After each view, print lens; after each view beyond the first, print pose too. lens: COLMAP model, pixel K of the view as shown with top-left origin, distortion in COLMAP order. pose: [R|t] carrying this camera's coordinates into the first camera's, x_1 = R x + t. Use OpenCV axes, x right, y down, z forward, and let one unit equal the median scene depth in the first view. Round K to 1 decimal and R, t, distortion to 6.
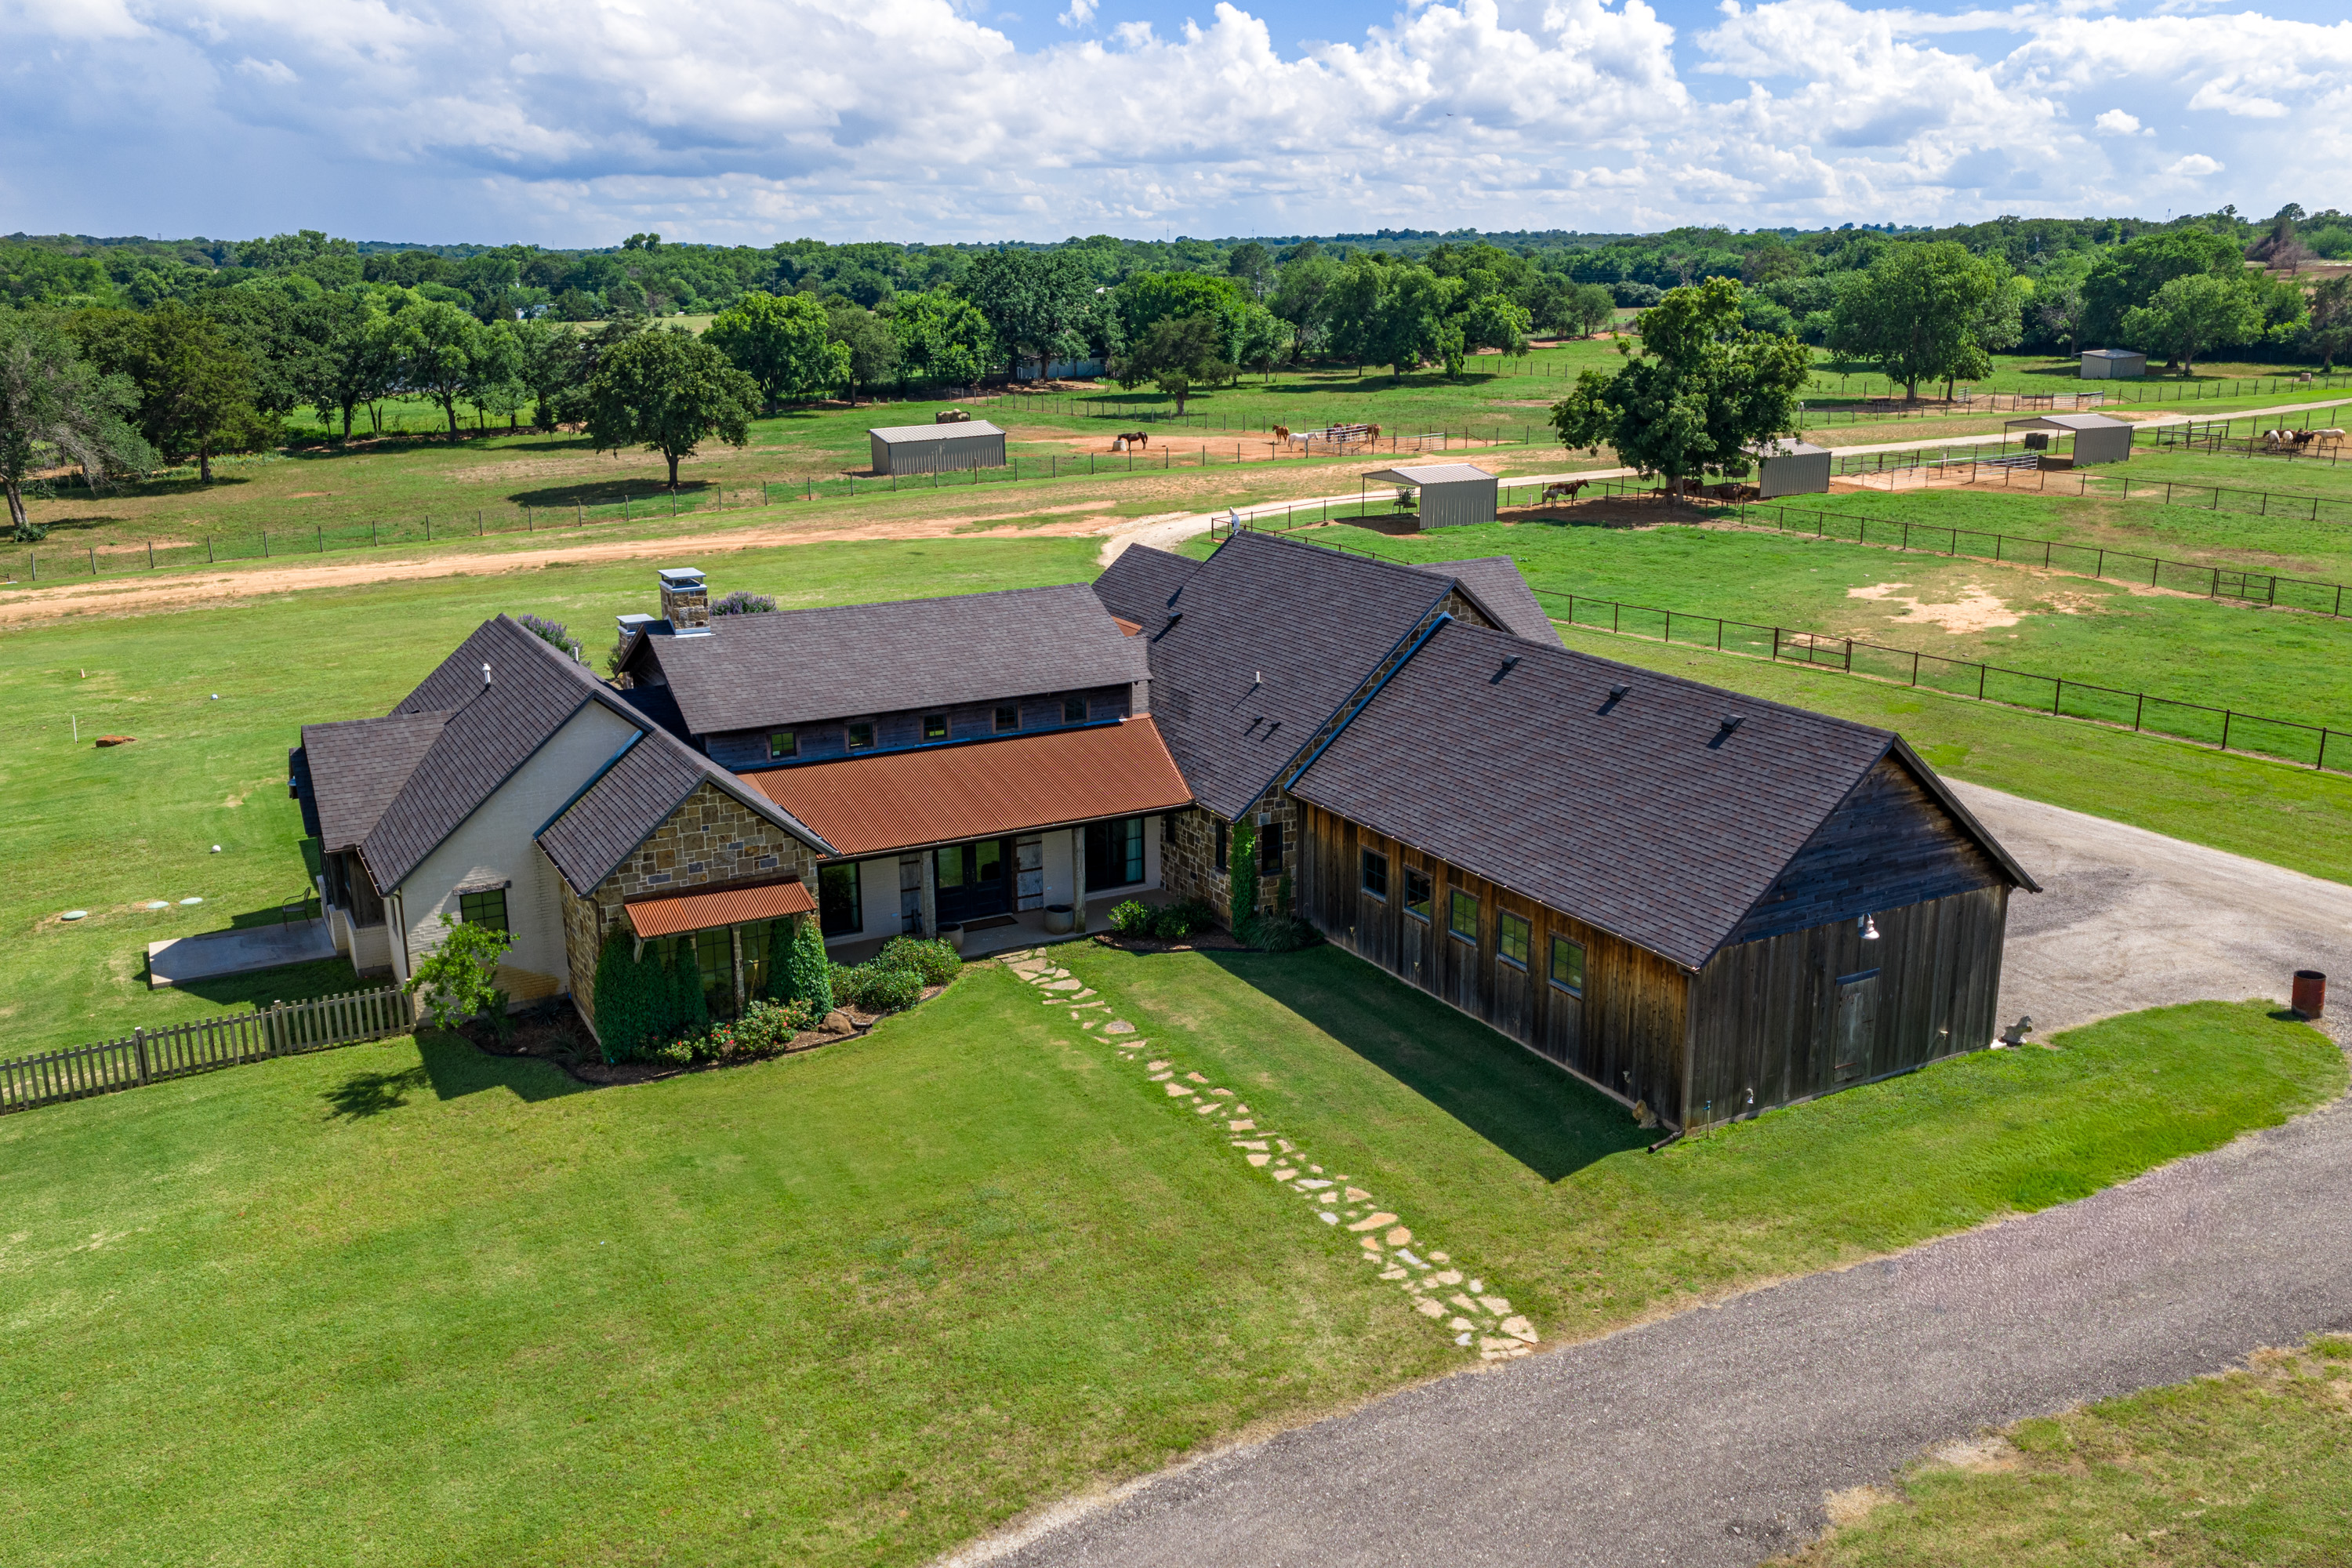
lens RADIAL K [[1872.3, 0, 1176.0], [0, 1872.3, 784.0], [0, 0, 1]] dist [0.027953, -0.056305]
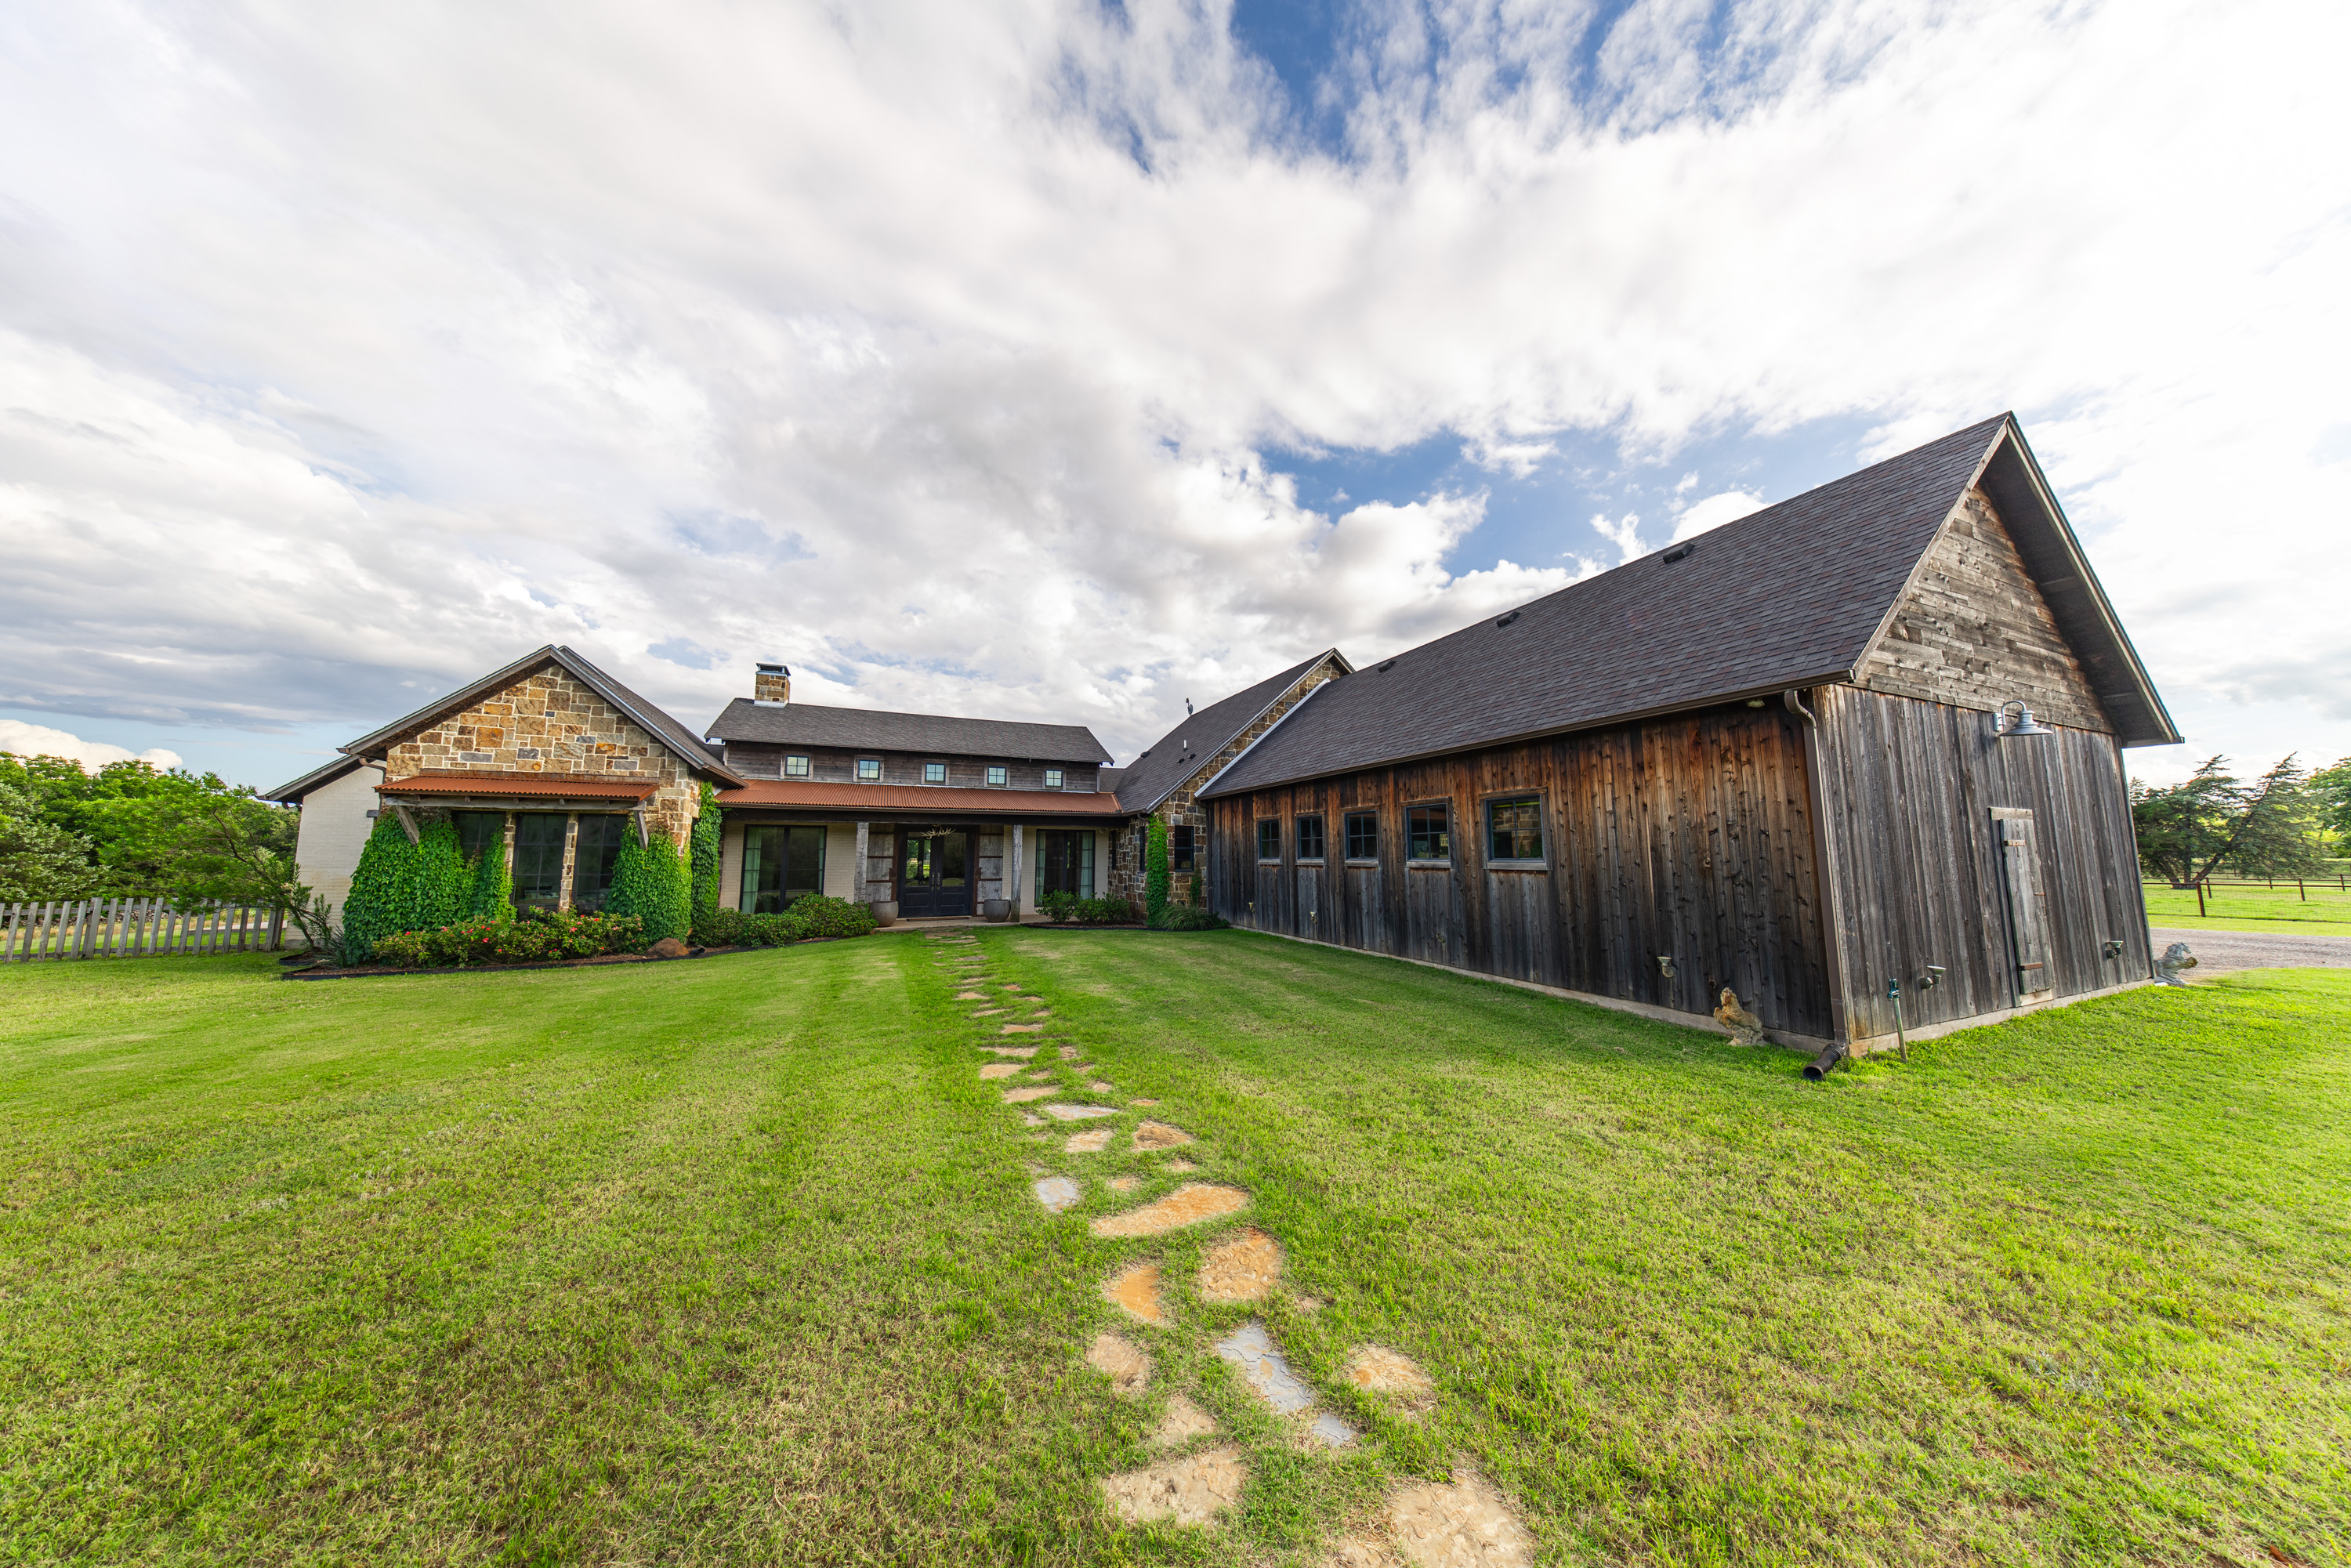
lens RADIAL K [[676.9, 0, 1175.5], [0, 676.9, 784.0], [0, 0, 1]] dist [0.000138, -0.000008]
pose [[0.996299, -0.003802, -0.085872, 0.039816], [-0.026709, 0.935875, -0.351319, 0.069623], [0.081701, 0.352312, 0.932310, 0.292990]]
